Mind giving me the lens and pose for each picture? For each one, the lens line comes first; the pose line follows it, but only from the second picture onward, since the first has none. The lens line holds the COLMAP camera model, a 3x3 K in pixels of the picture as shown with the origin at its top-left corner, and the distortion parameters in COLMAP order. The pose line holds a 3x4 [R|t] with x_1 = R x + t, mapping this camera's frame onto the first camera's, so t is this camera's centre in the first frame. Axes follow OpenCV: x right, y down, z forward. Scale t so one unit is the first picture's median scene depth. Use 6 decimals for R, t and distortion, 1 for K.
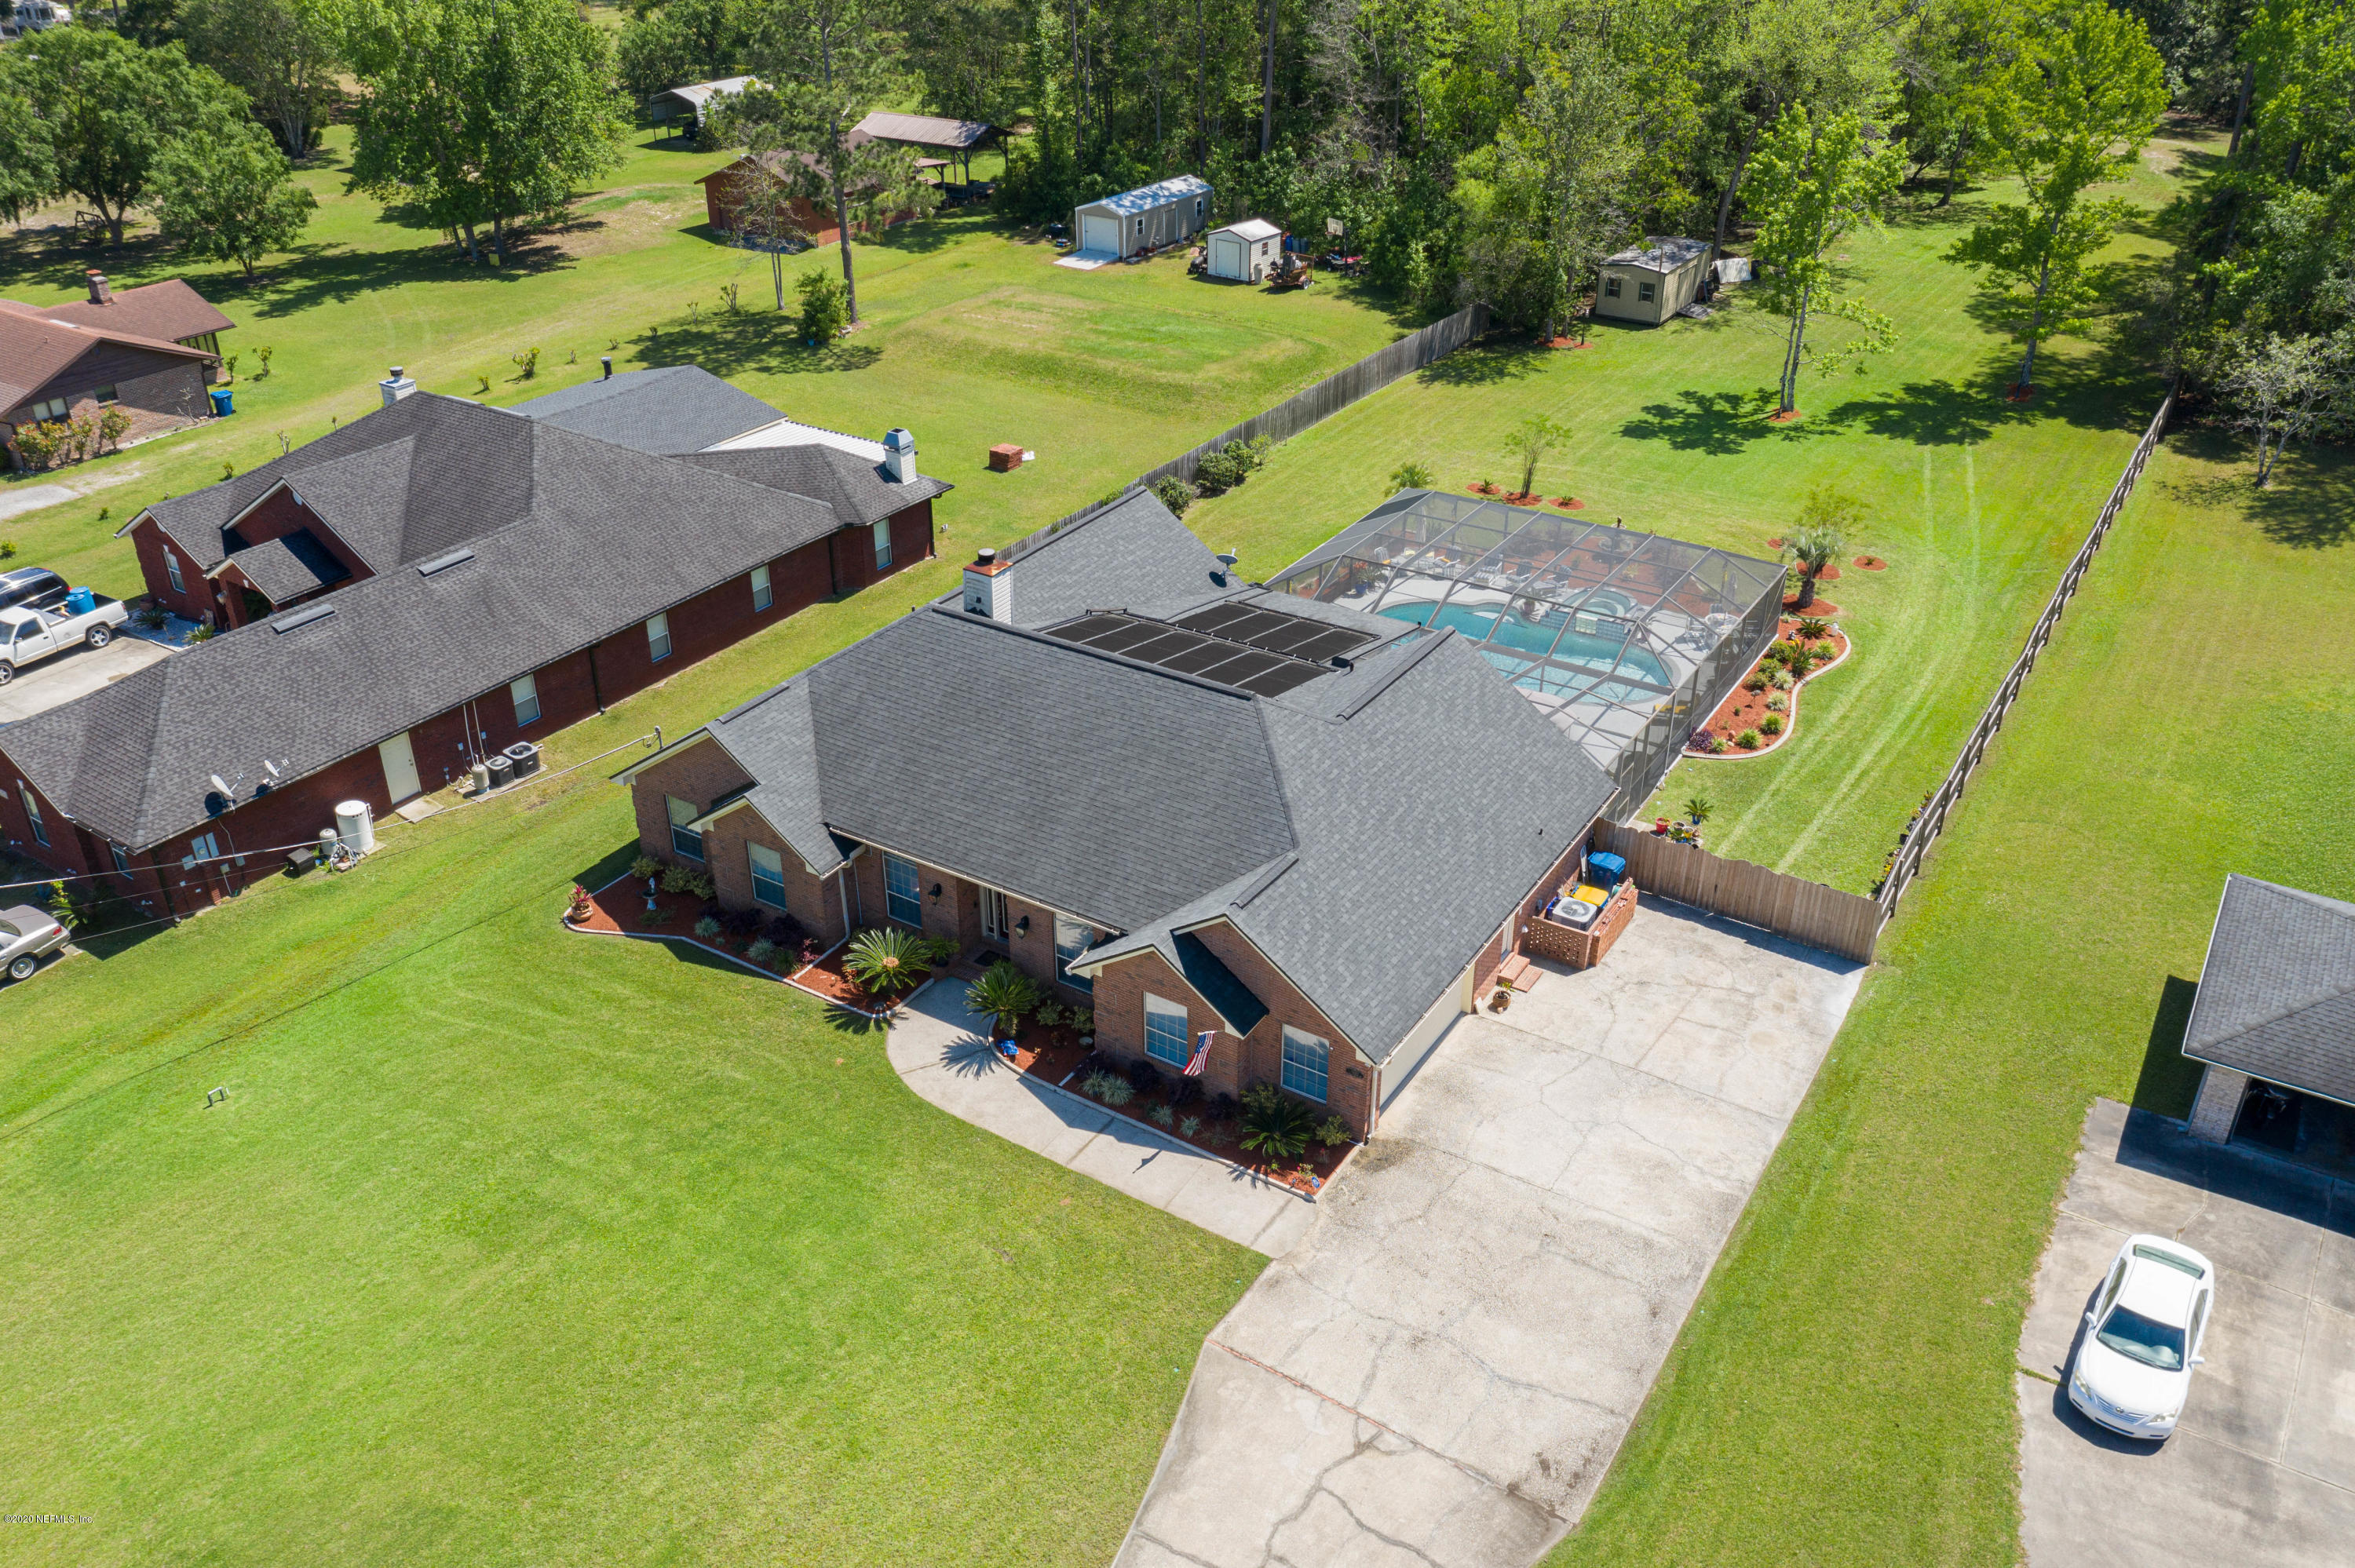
lens RADIAL K [[1877.8, 0, 1177.5], [0, 1877.8, 784.0], [0, 0, 1]] dist [-0.001461, -0.001610]
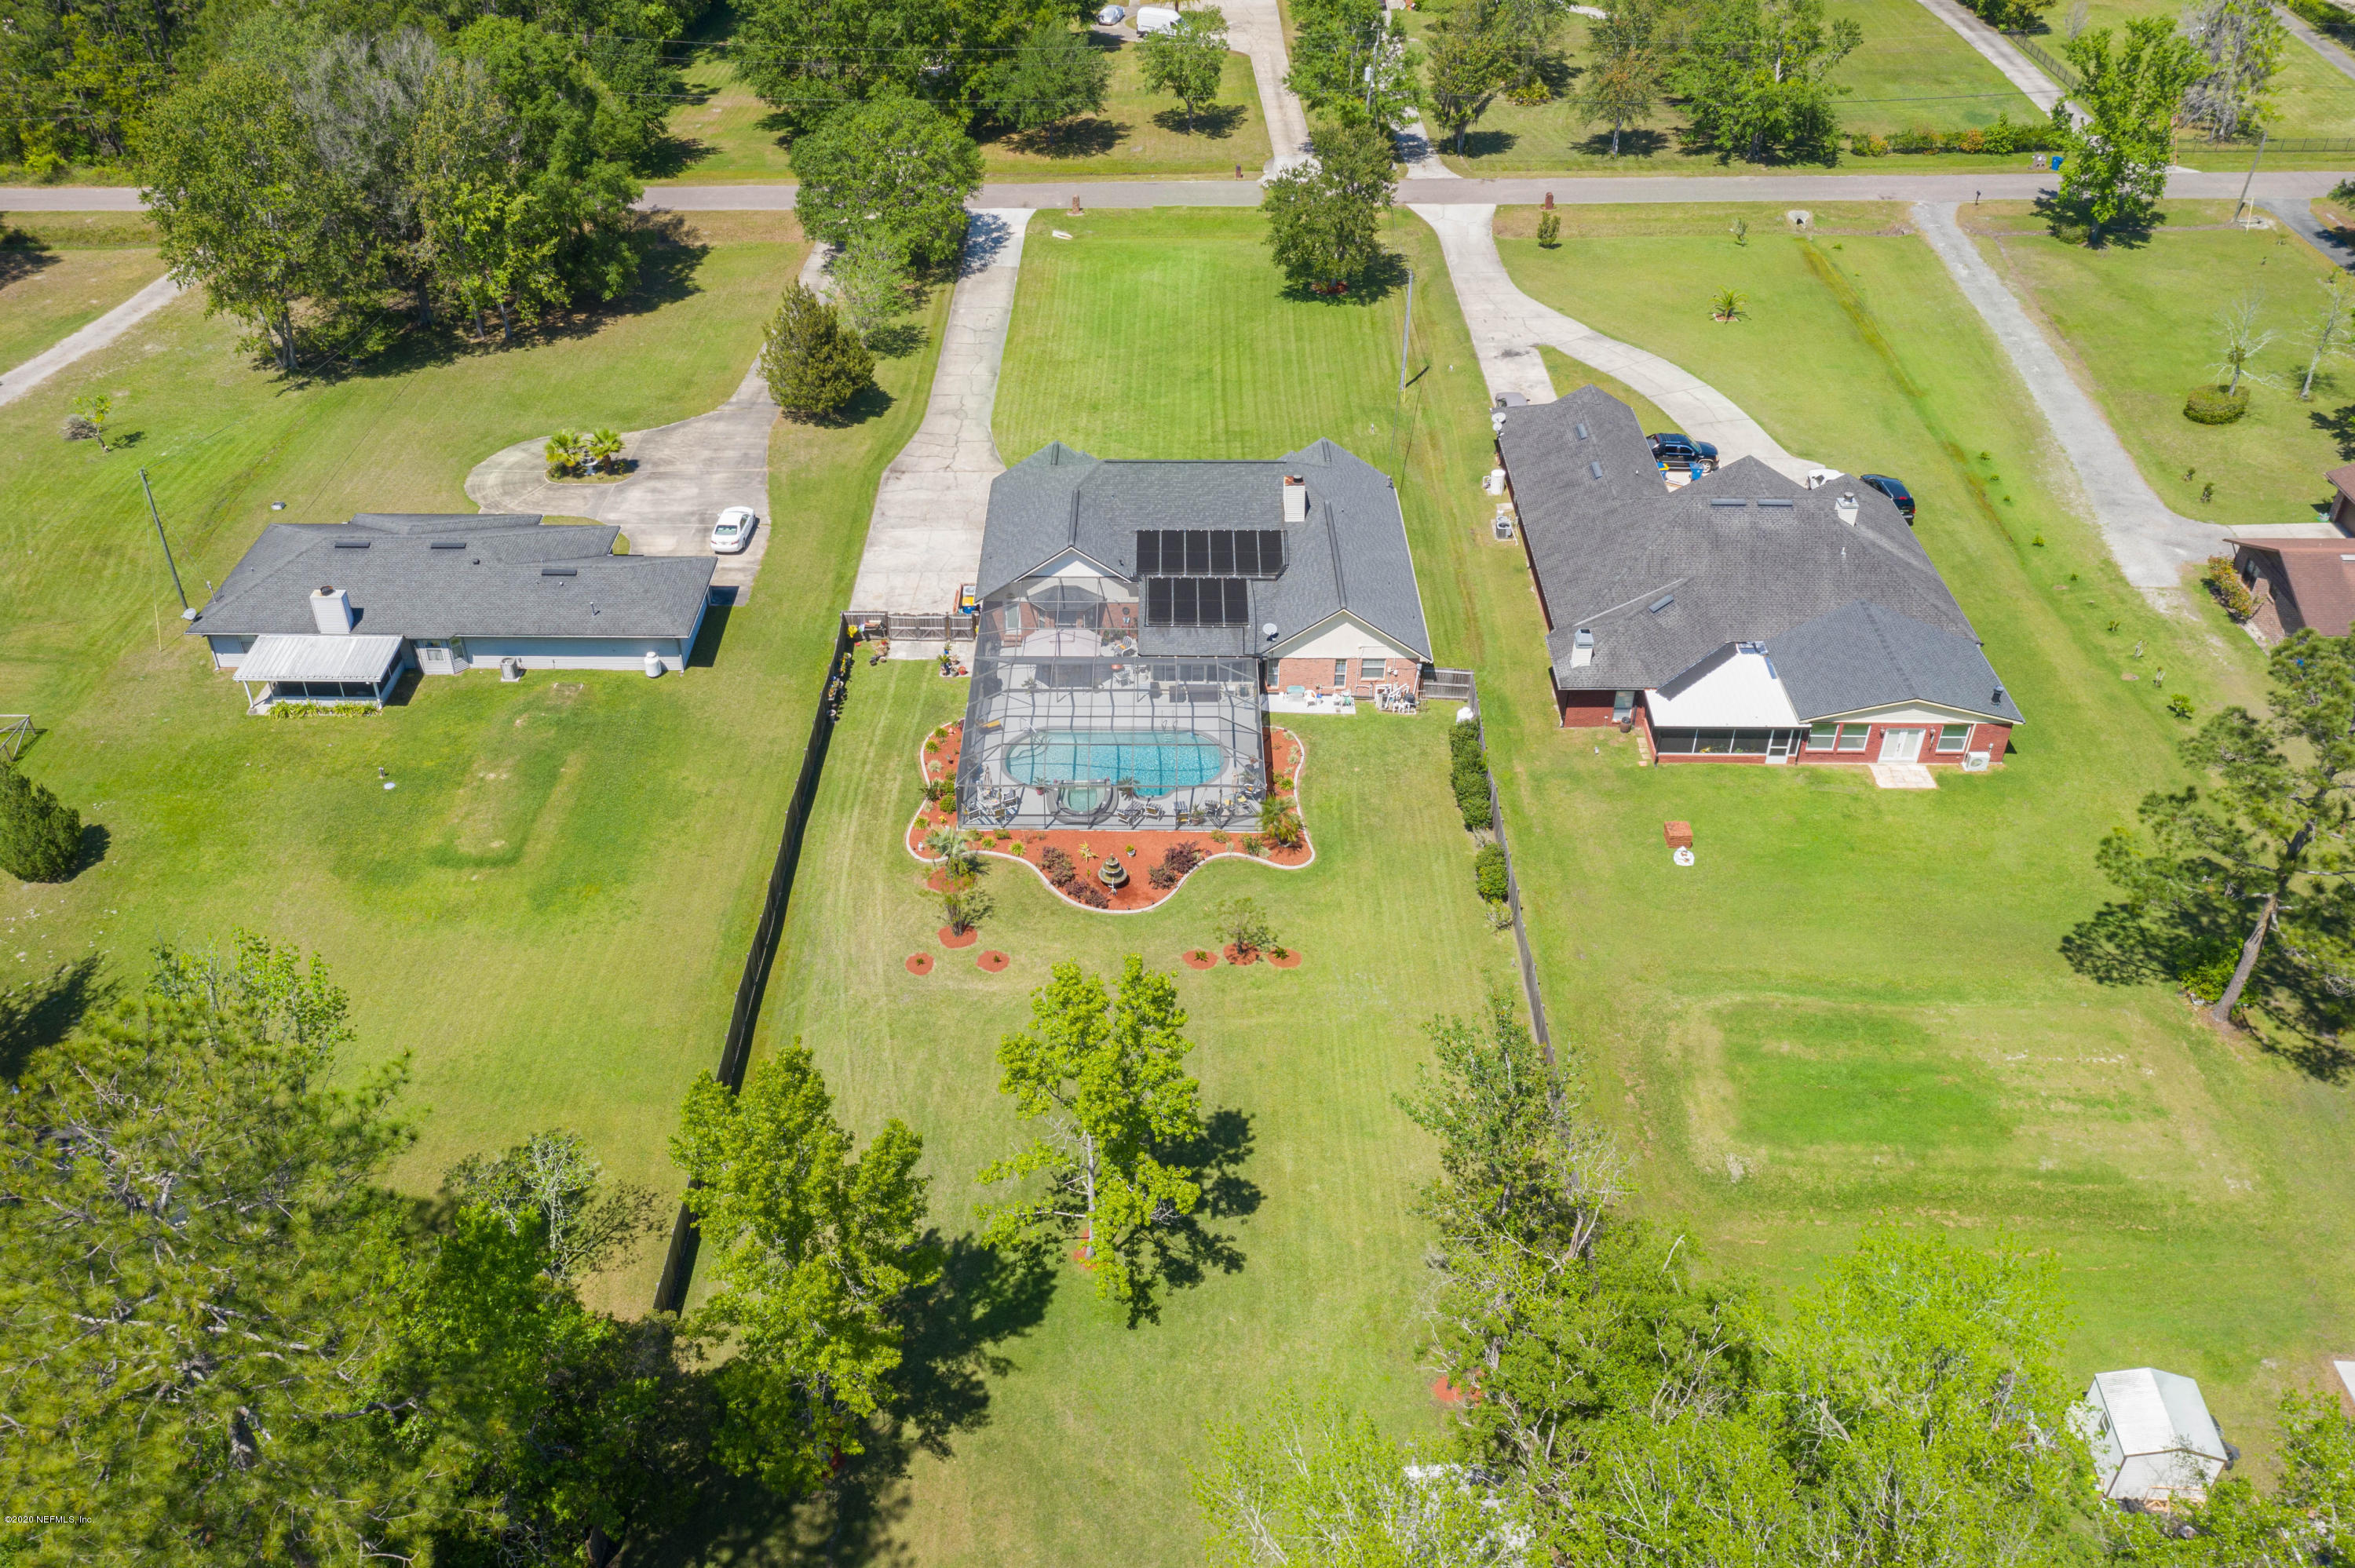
lens RADIAL K [[1877.8, 0, 1177.5], [0, 1877.8, 784.0], [0, 0, 1]] dist [-0.001461, -0.001610]
pose [[-0.838087, 0.325831, -0.437543, 0.620144], [-0.262982, 0.461397, 0.847321, -1.034321], [0.477965, 0.825195, -0.301003, 1.171109]]
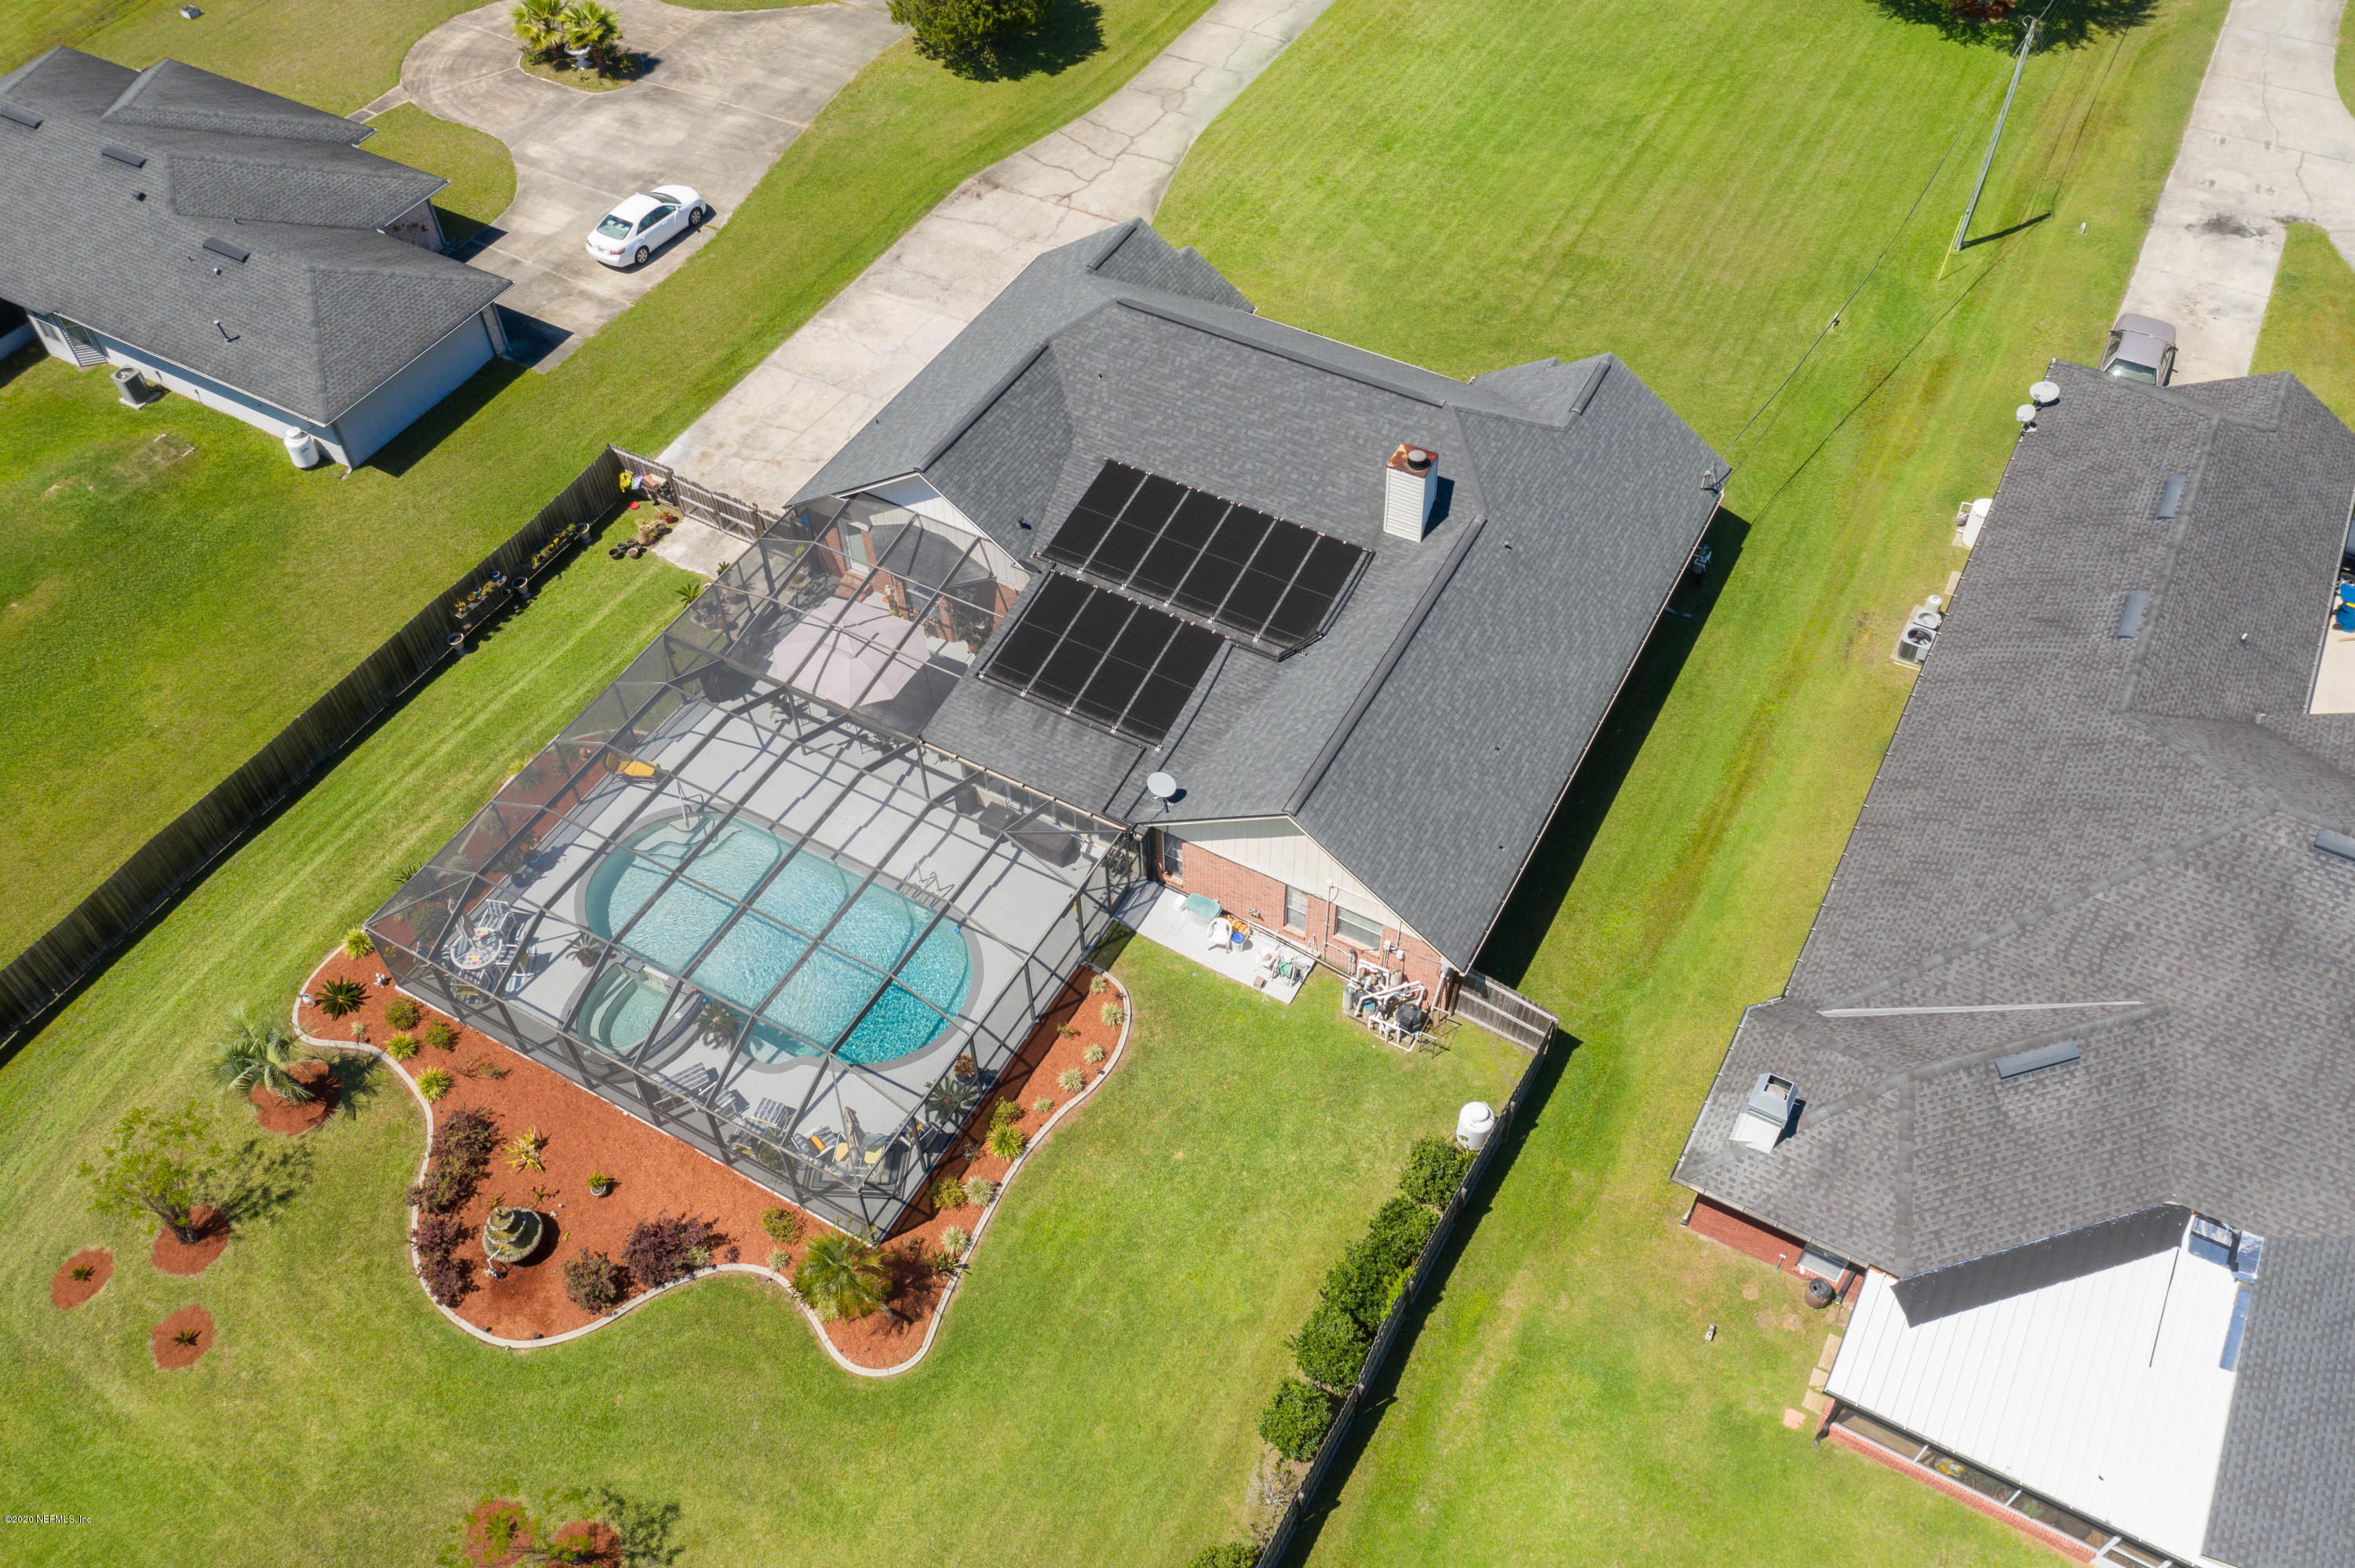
lens RADIAL K [[1886.4, 0, 1196.9], [0, 1886.4, 721.3], [0, 0, 1]] dist [-0.007726, 0.001416]
pose [[-0.997220, 0.065689, -0.035180, 0.028930], [-0.019616, 0.224034, 0.974384, -0.648855], [0.071888, 0.972365, -0.222123, 0.870064]]
